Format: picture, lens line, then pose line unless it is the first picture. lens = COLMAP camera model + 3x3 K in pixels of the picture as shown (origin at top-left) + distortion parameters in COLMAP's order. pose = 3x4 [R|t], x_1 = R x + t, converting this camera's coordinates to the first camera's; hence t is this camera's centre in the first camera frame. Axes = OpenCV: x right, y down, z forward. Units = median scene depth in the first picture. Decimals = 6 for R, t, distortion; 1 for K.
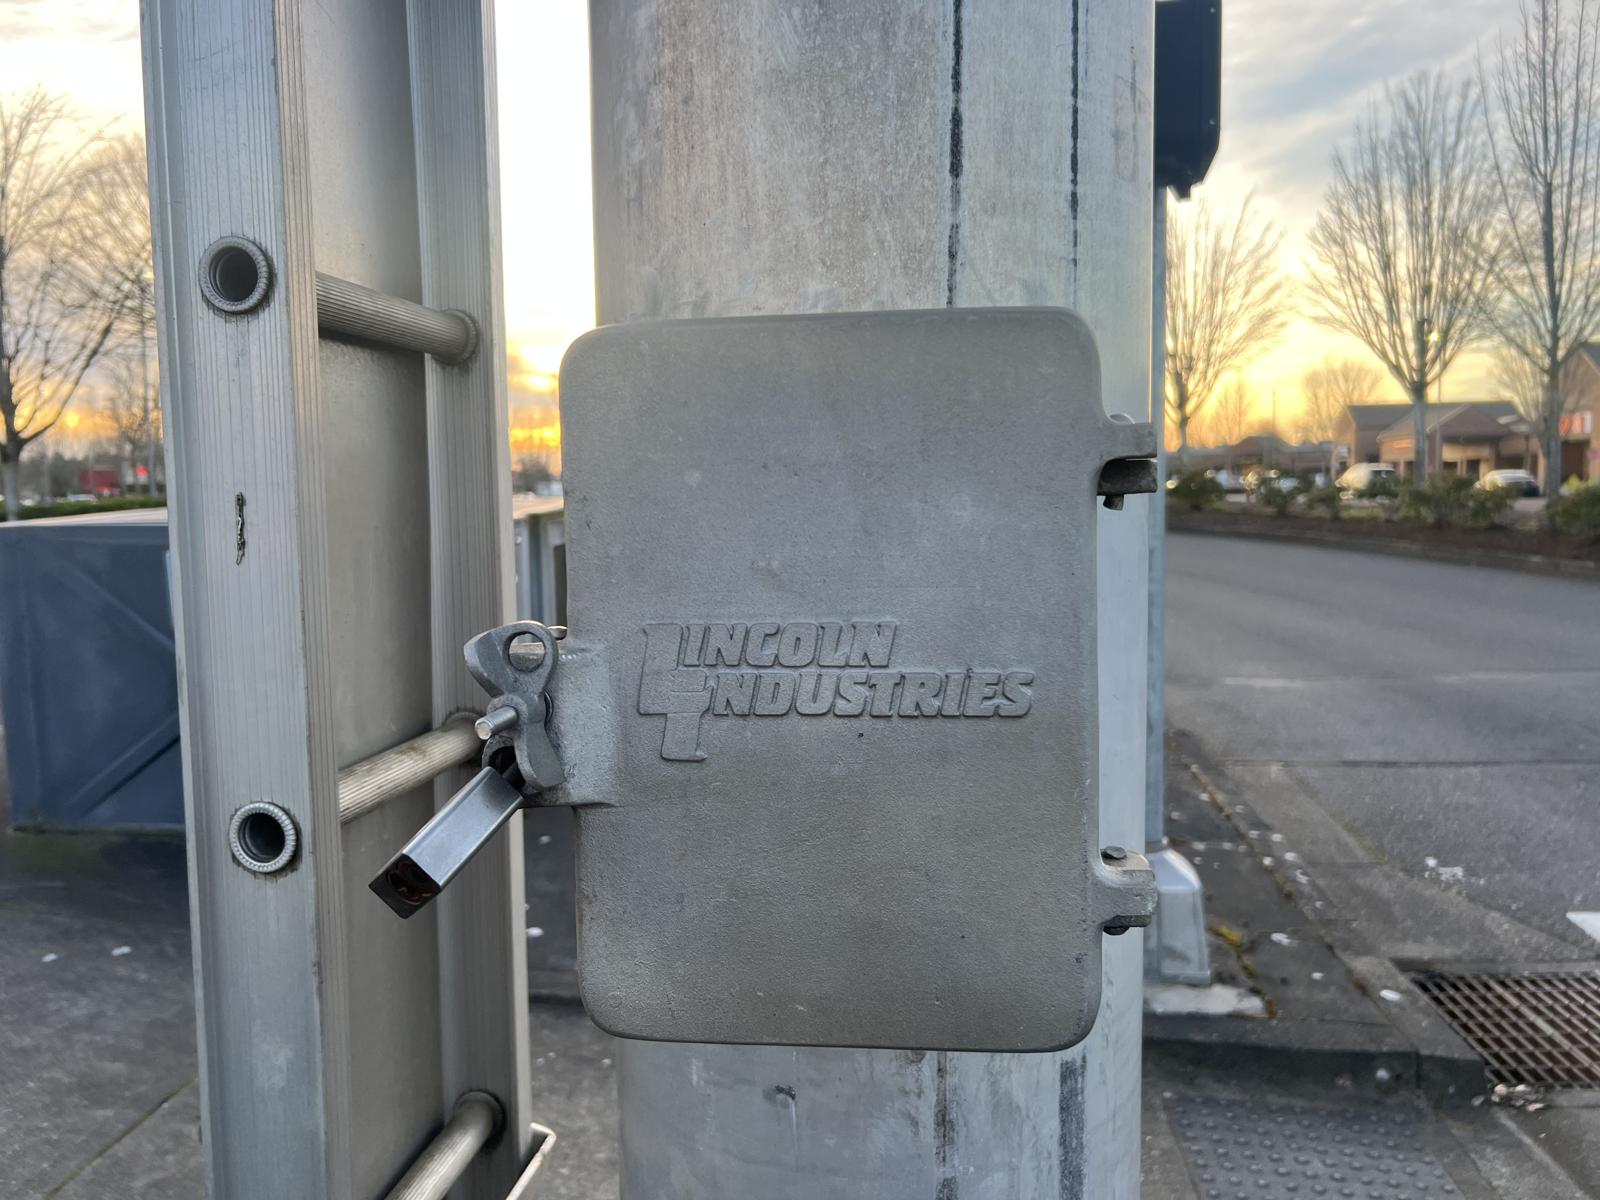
lens RADIAL K [[1238.6, 0, 800.0], [0, 1238.6, 600.0], [0, 0, 1]] dist [-0.000248, -0.003334]
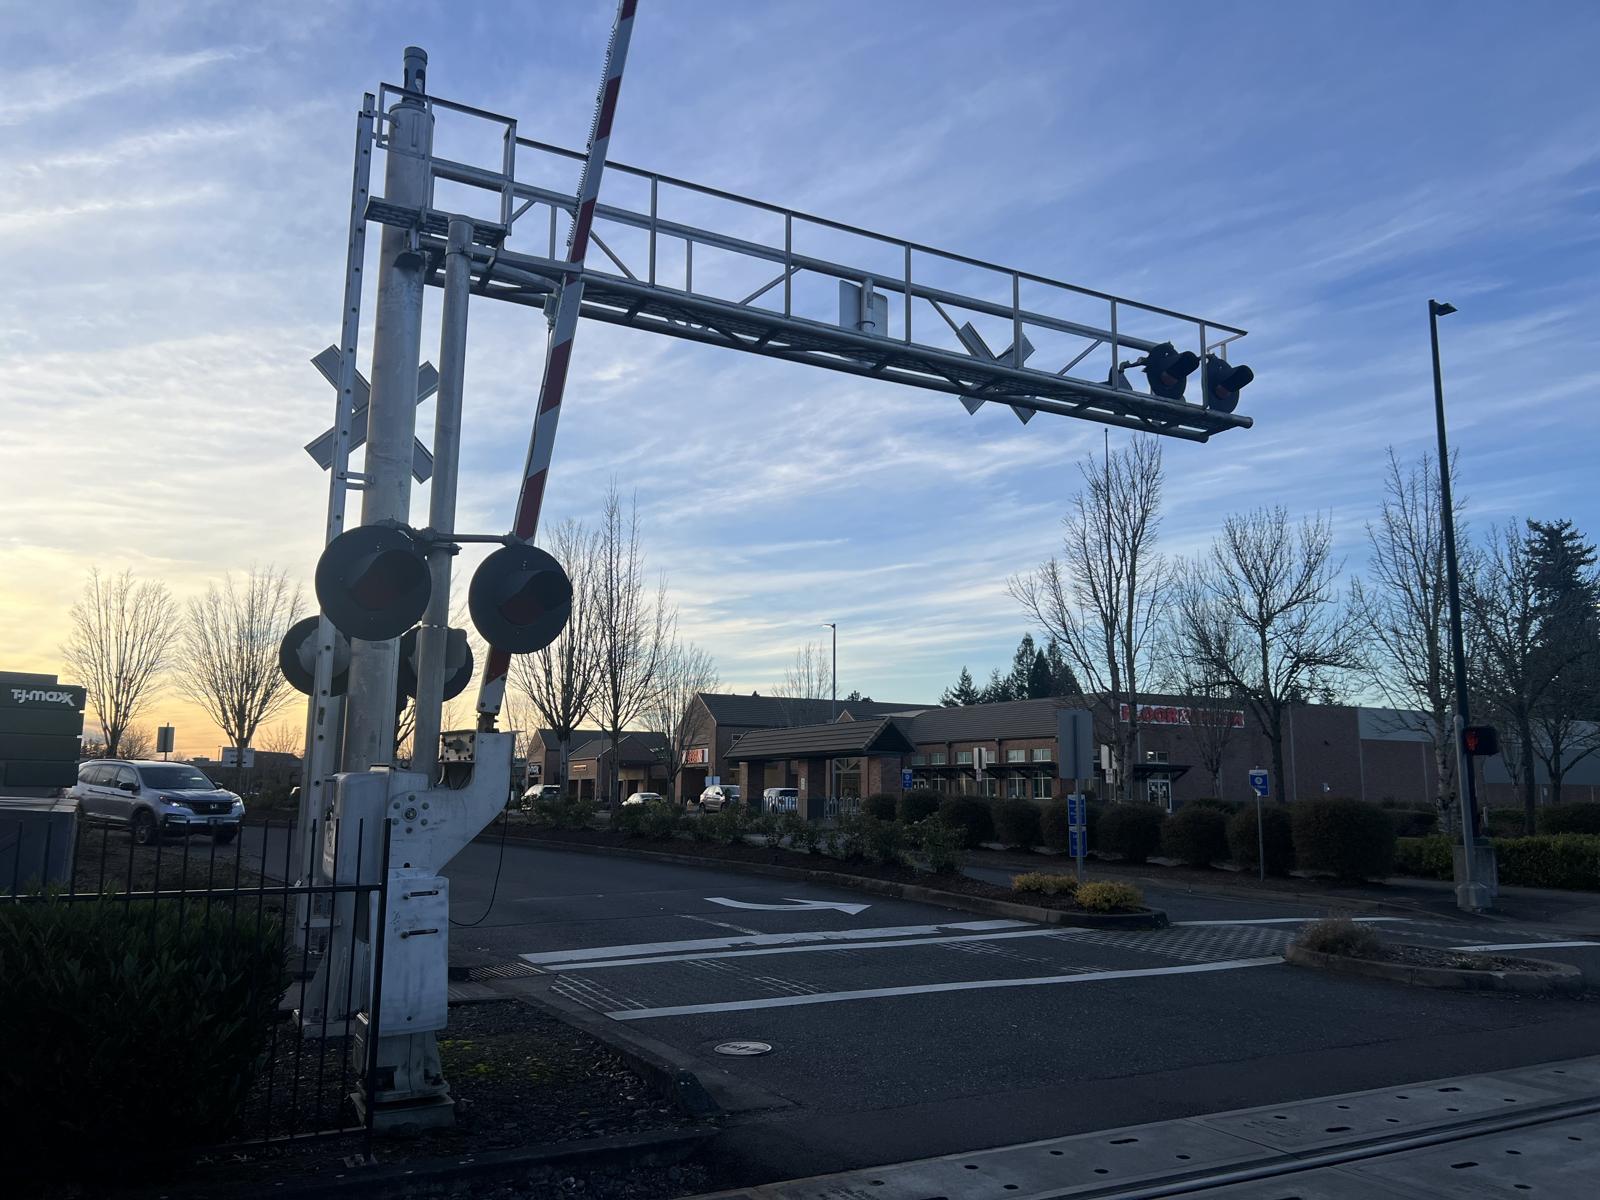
lens RADIAL K [[1238.6, 0, 800.0], [0, 1238.6, 600.0], [0, 0, 1]] dist [-0.000248, -0.003334]
pose [[0.816236, 0.117046, 0.565737, -0.097392], [0.025857, 0.970879, -0.238172, 0.026295], [-0.577139, 0.209033, 0.789440, -0.302121]]
